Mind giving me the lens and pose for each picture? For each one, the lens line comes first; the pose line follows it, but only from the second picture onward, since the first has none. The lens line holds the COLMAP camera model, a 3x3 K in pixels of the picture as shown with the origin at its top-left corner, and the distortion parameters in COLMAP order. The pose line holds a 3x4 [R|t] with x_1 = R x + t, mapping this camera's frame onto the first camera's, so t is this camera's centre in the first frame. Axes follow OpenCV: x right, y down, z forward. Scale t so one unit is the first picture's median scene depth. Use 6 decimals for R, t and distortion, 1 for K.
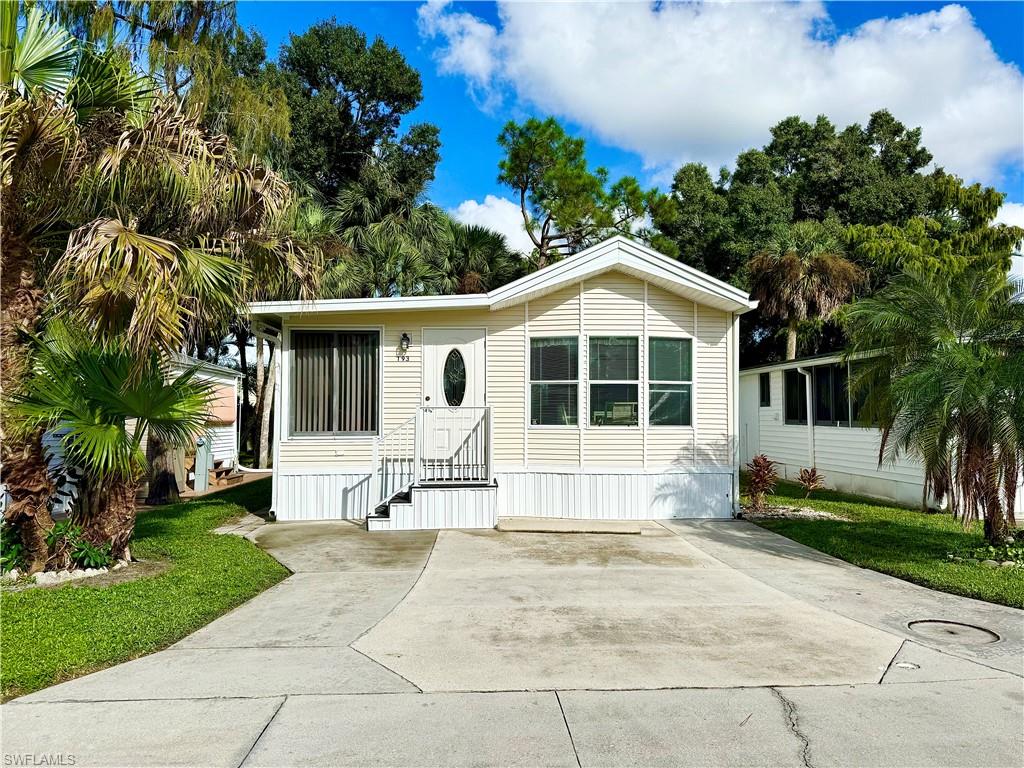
lens RADIAL K [[725.2, 0, 512.0], [0, 725.2, 384.0], [0, 0, 1]] dist [0.137508, -0.261616]
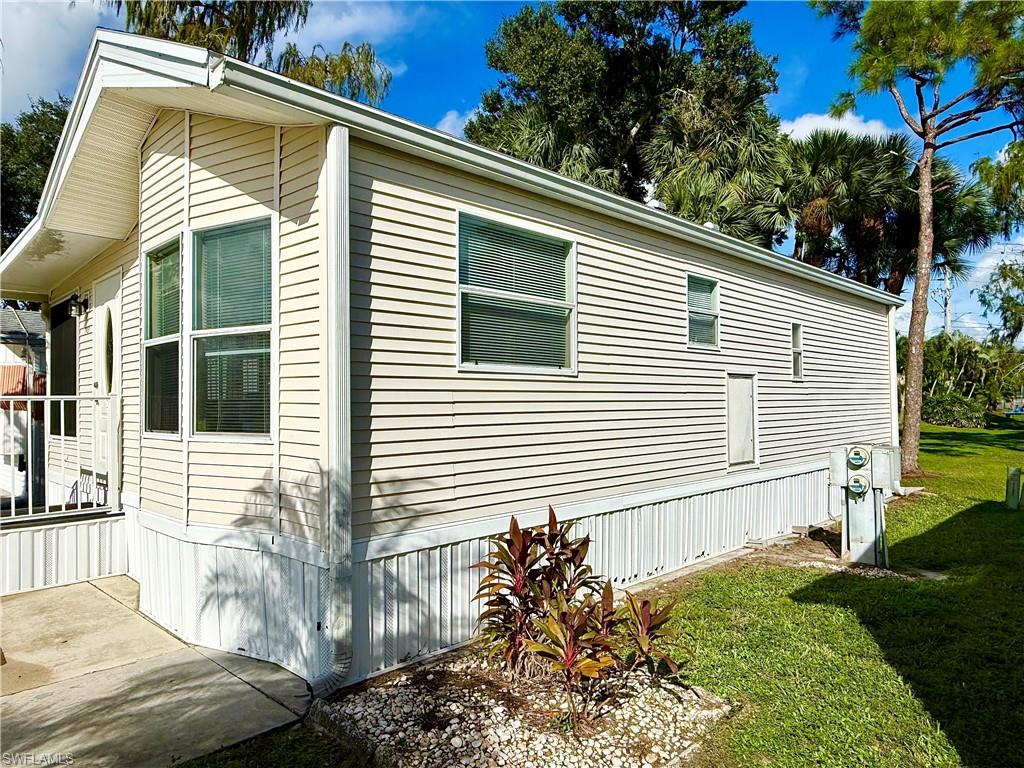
lens RADIAL K [[679.7, 0, 512.0], [0, 679.7, 384.0], [0, 0, 1]] dist [0.002400, 0.001013]
pose [[0.664497, -0.027423, -0.746788, 0.627960], [0.042068, 0.999114, 0.000743, 0.035712], [0.746106, -0.031909, 0.665062, 0.870537]]
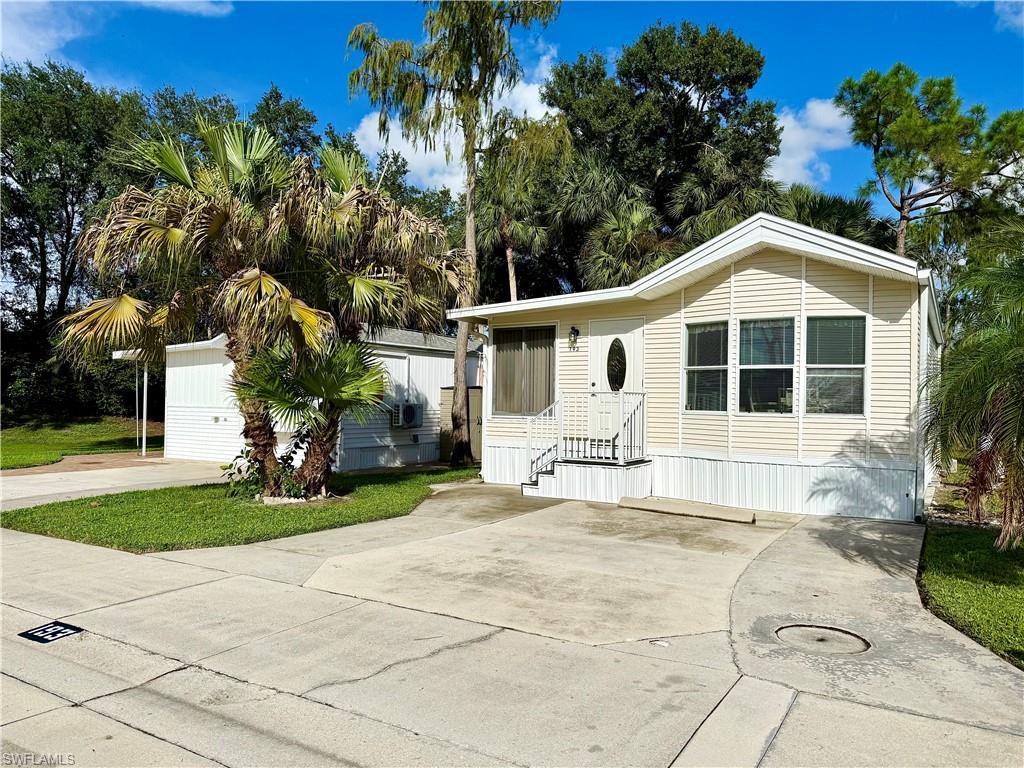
lens RADIAL K [[725.2, 0, 512.0], [0, 725.2, 384.0], [0, 0, 1]] dist [0.137508, -0.261616]
pose [[0.821219, -0.001124, -0.570612, 0.415674], [0.011706, 0.999821, 0.014878, 0.001858], [0.570493, -0.018898, 0.821085, 0.021681]]
